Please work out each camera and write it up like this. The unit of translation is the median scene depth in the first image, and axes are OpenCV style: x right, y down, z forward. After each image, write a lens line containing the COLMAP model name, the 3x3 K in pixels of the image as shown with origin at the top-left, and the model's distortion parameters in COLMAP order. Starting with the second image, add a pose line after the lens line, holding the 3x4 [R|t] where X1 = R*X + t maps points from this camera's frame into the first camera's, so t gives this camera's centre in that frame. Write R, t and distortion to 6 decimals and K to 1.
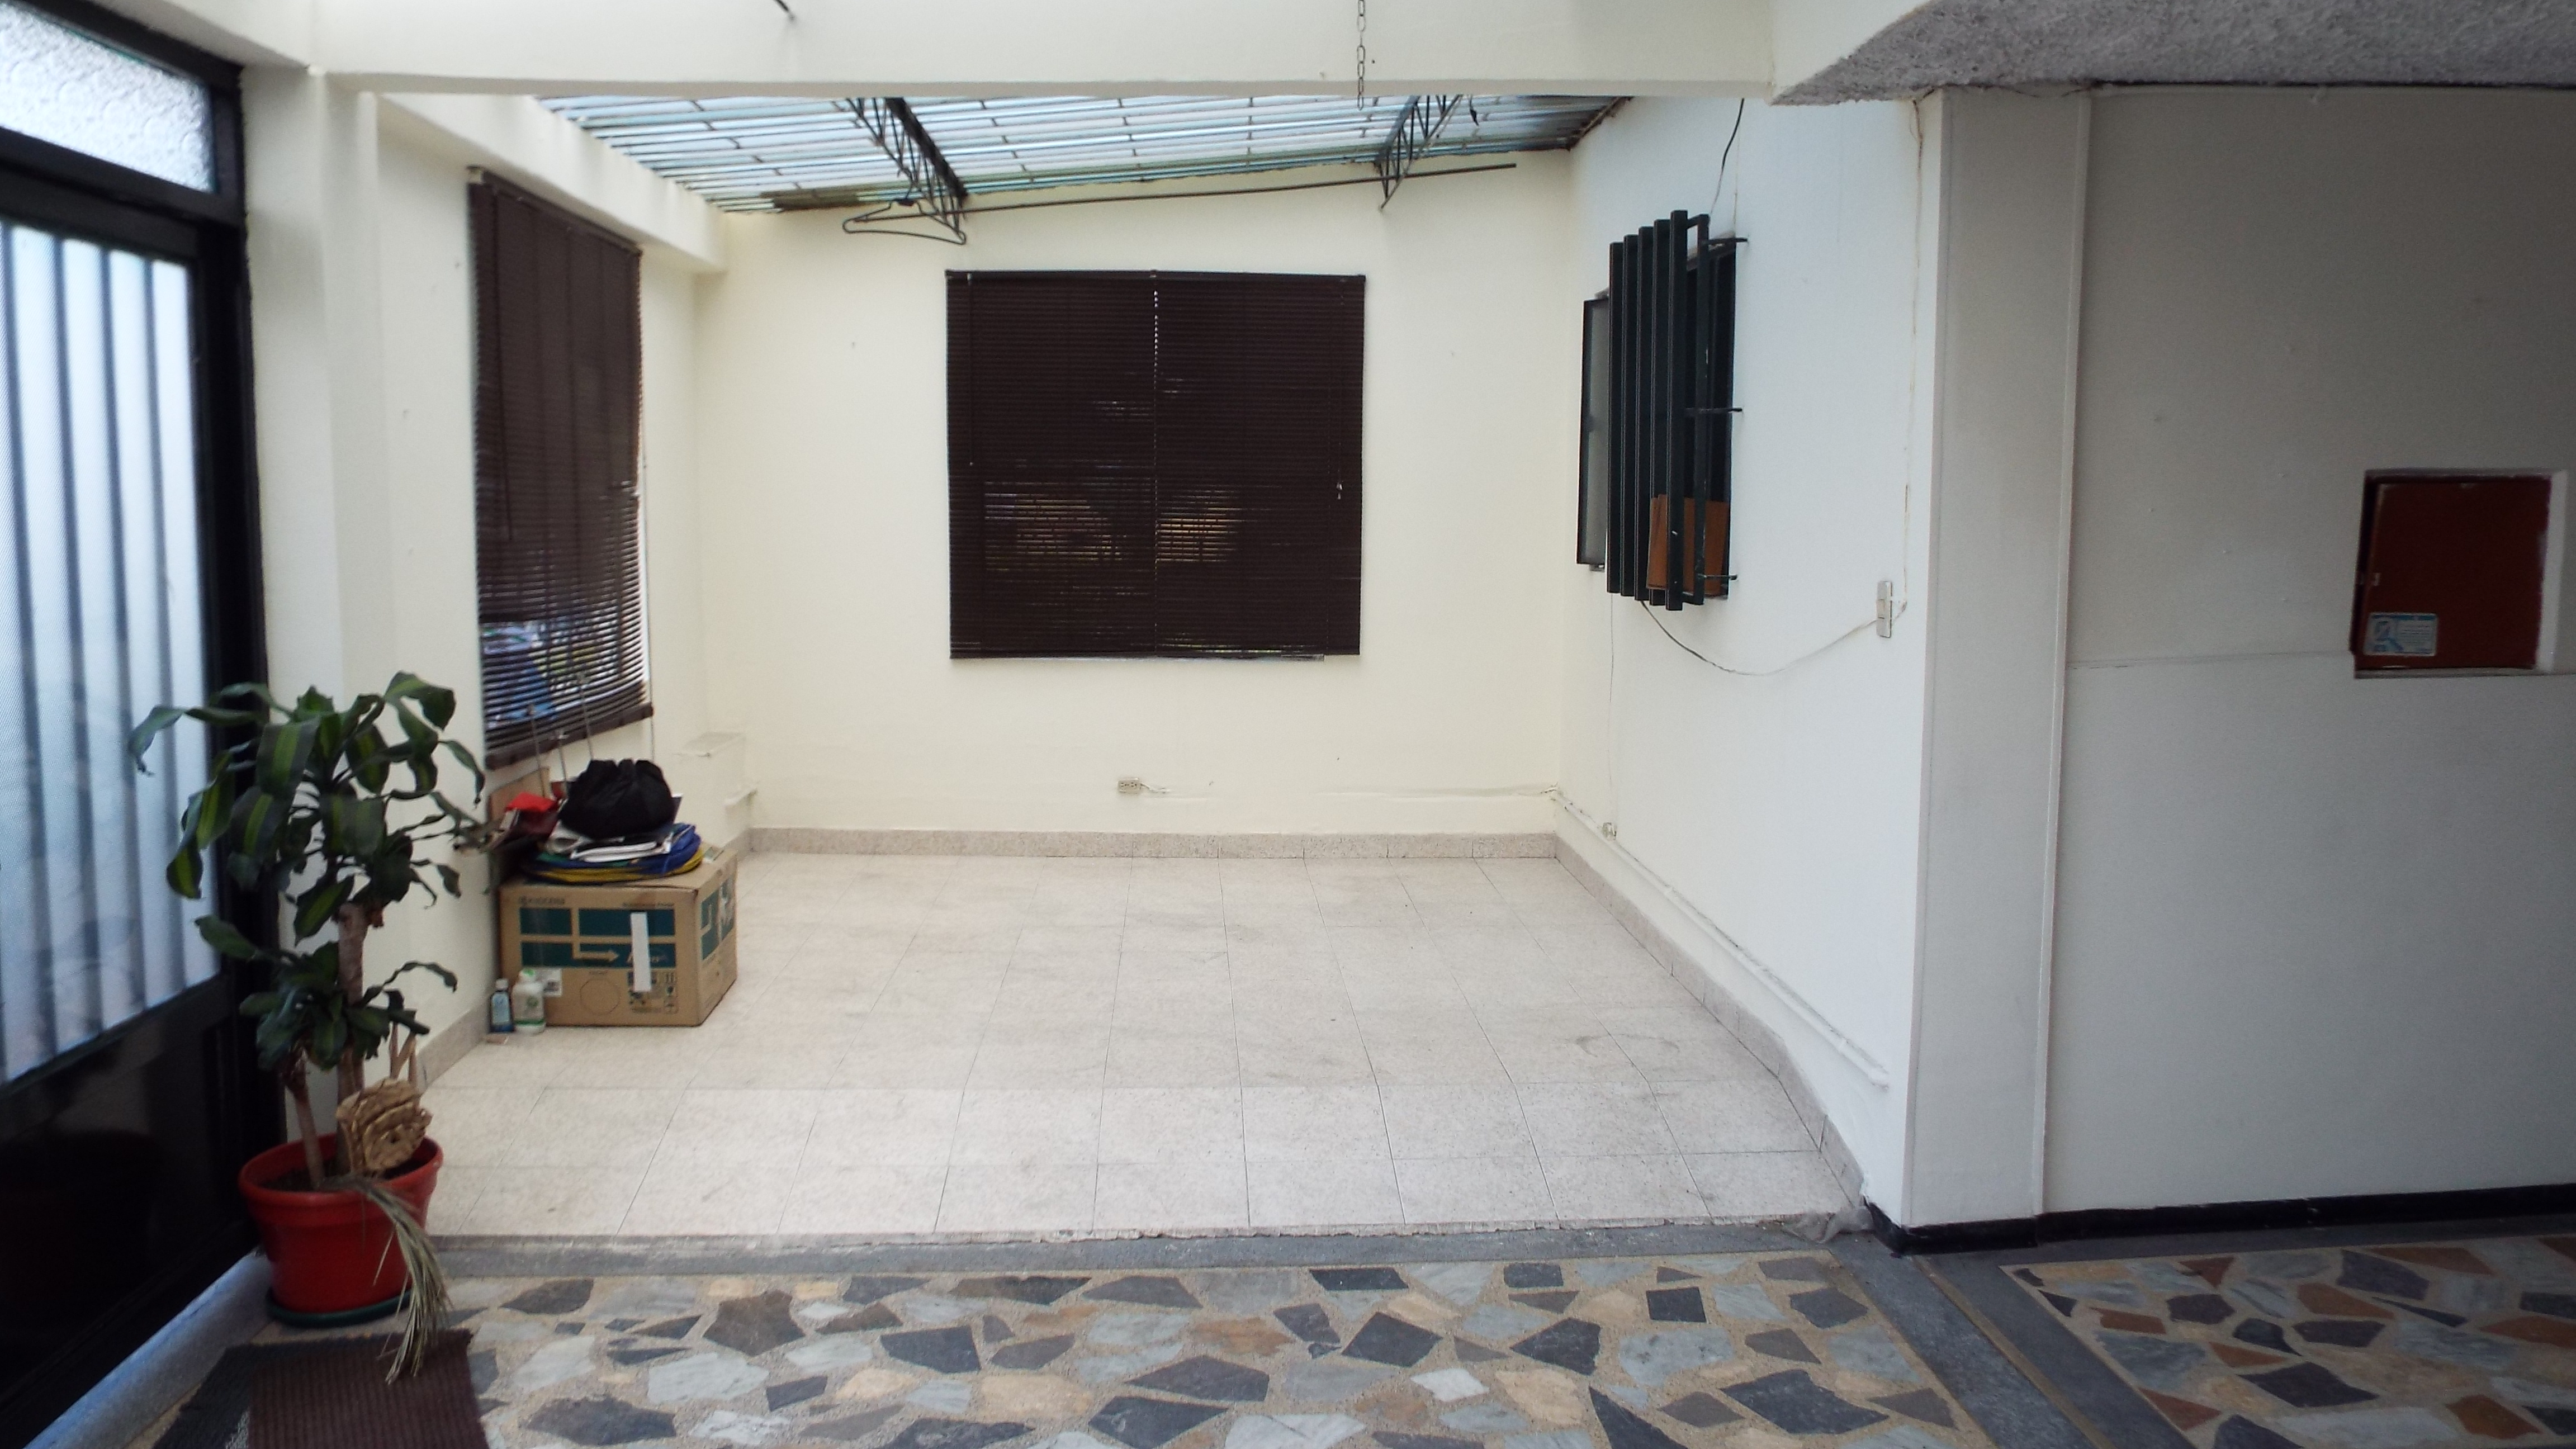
lens RADIAL K [[1954.4, 0, 1280.9], [0, 1954.4, 725.2], [0, 0, 1]] dist [-0.007412, 0.001464]
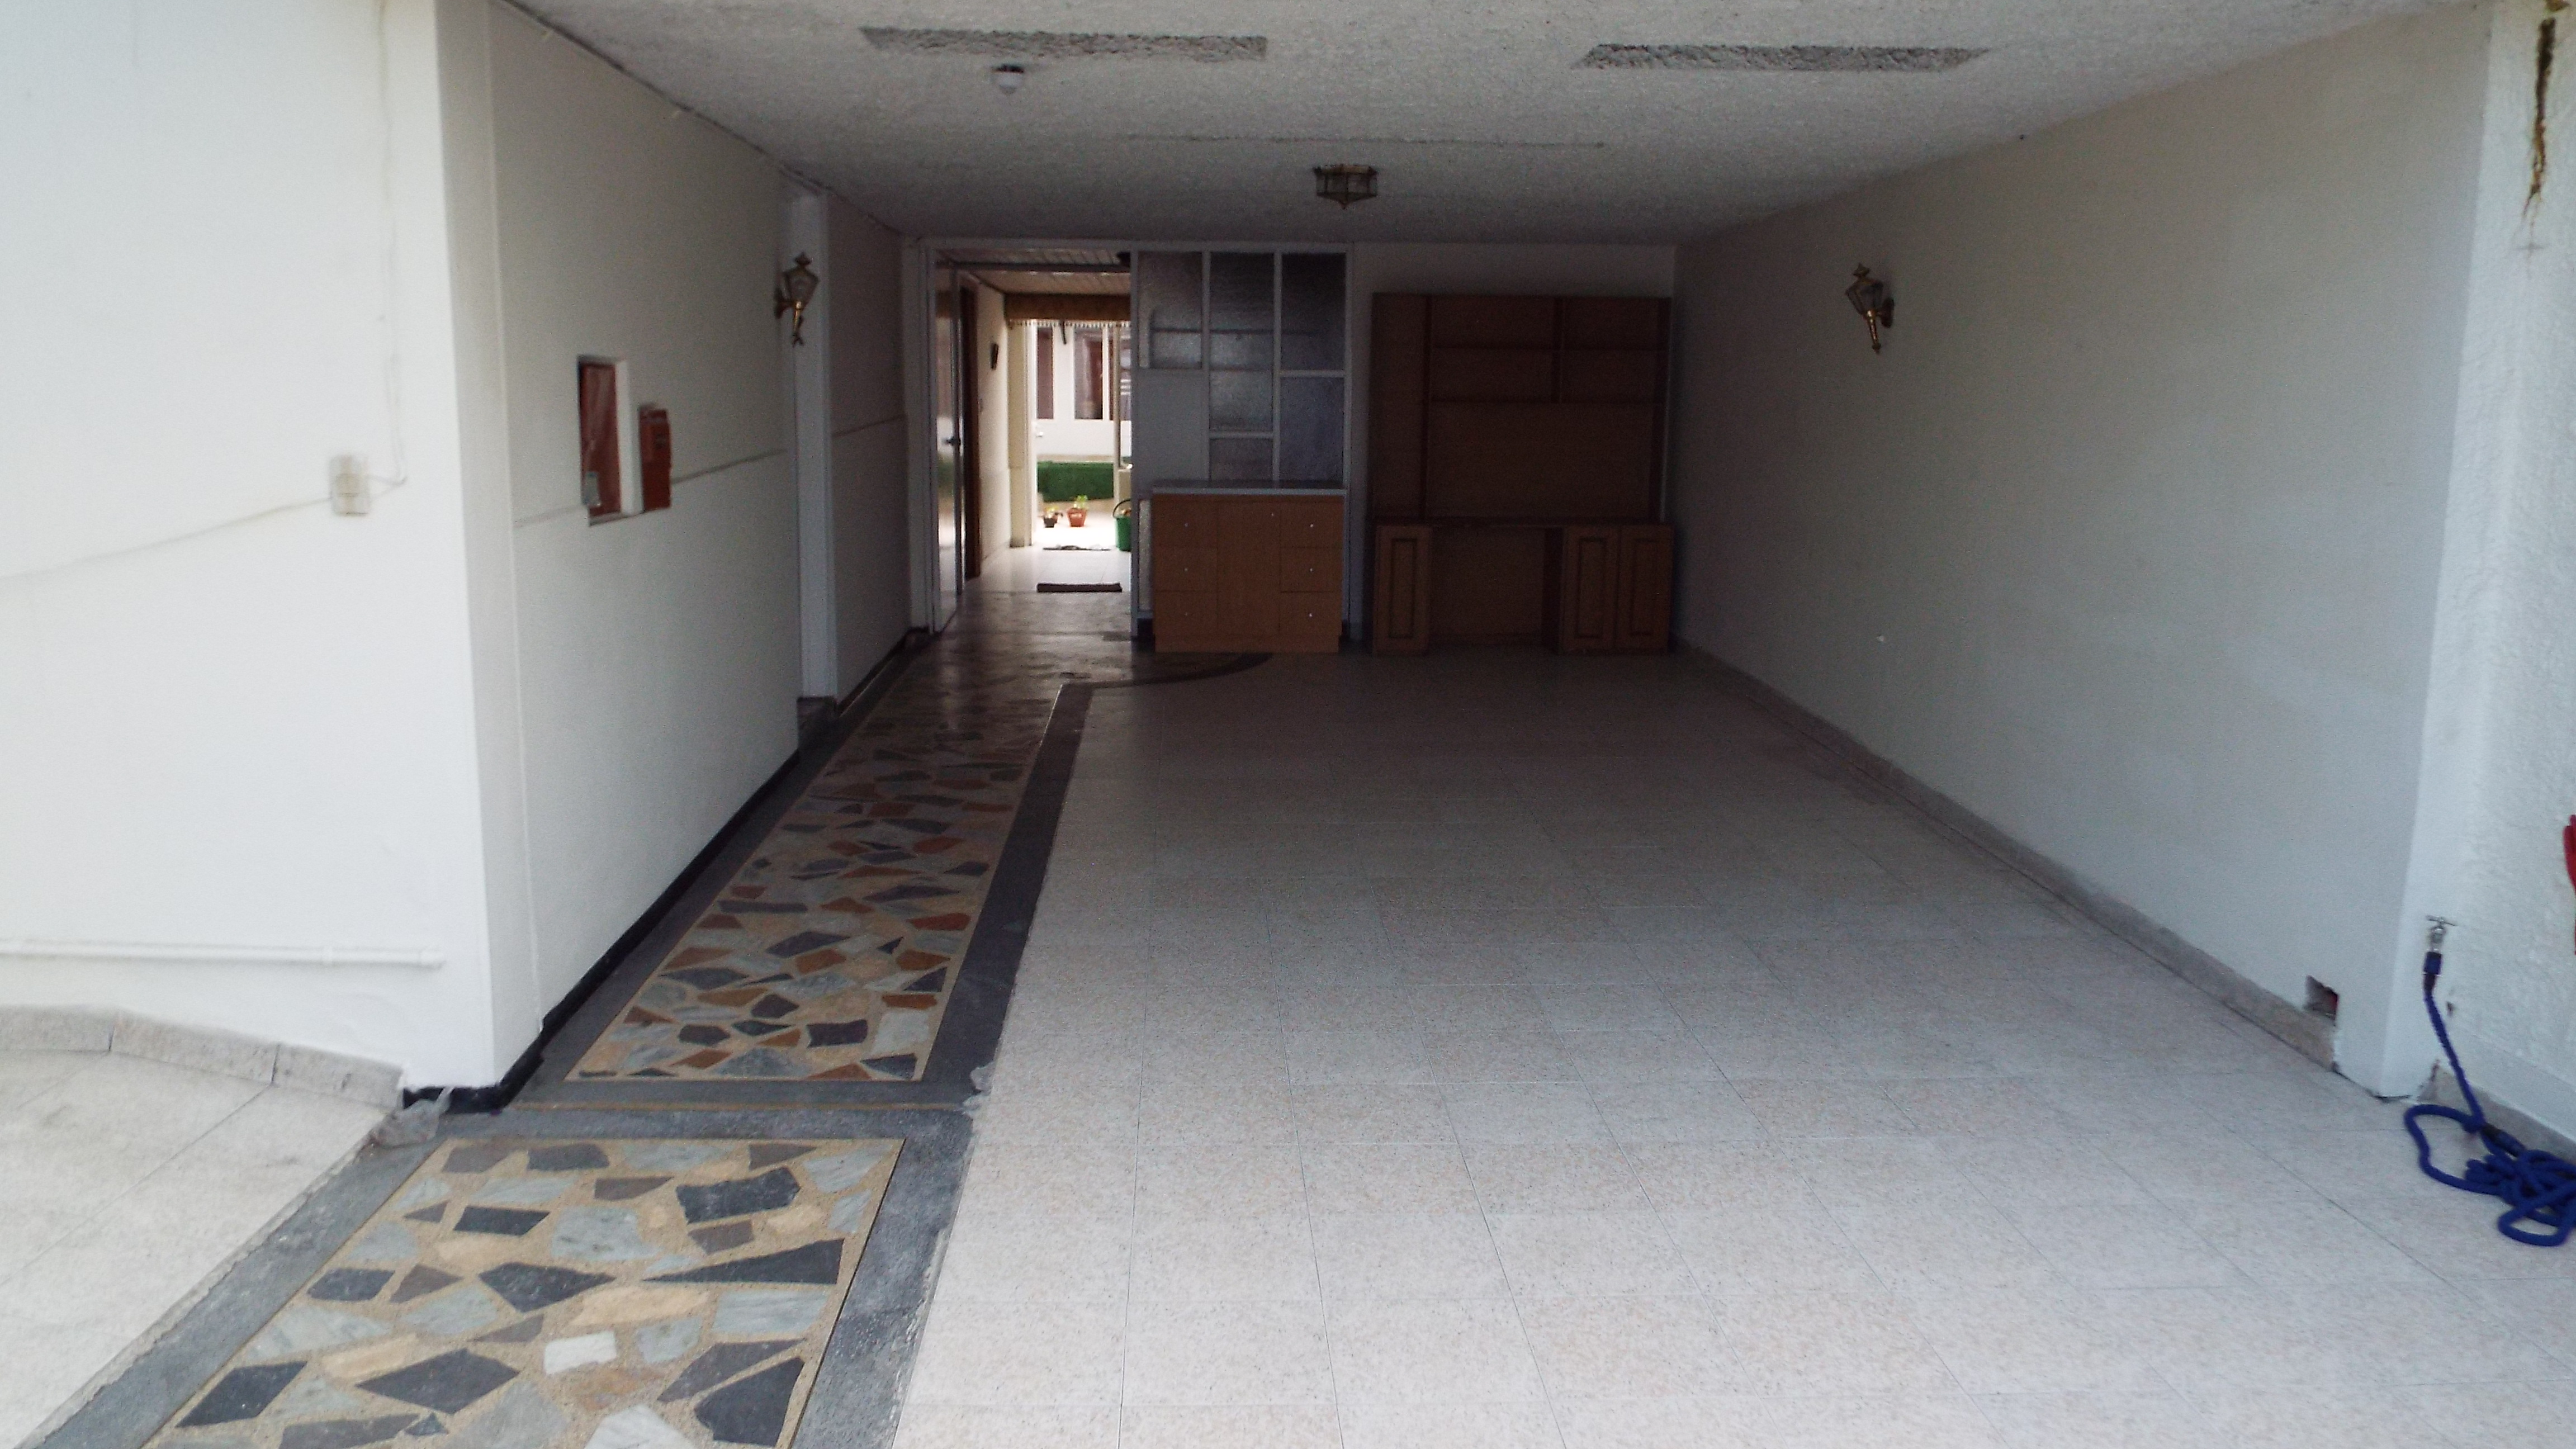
lens RADIAL K [[1954.4, 0, 1281.5], [0, 1954.4, 718.9], [0, 0, 1]] dist [-0.007412, 0.001464]
pose [[-0.043948, -0.152594, 0.987311, -0.744910], [0.091718, 0.983476, 0.156084, -0.059902], [-0.994815, 0.097413, -0.029226, 0.647565]]
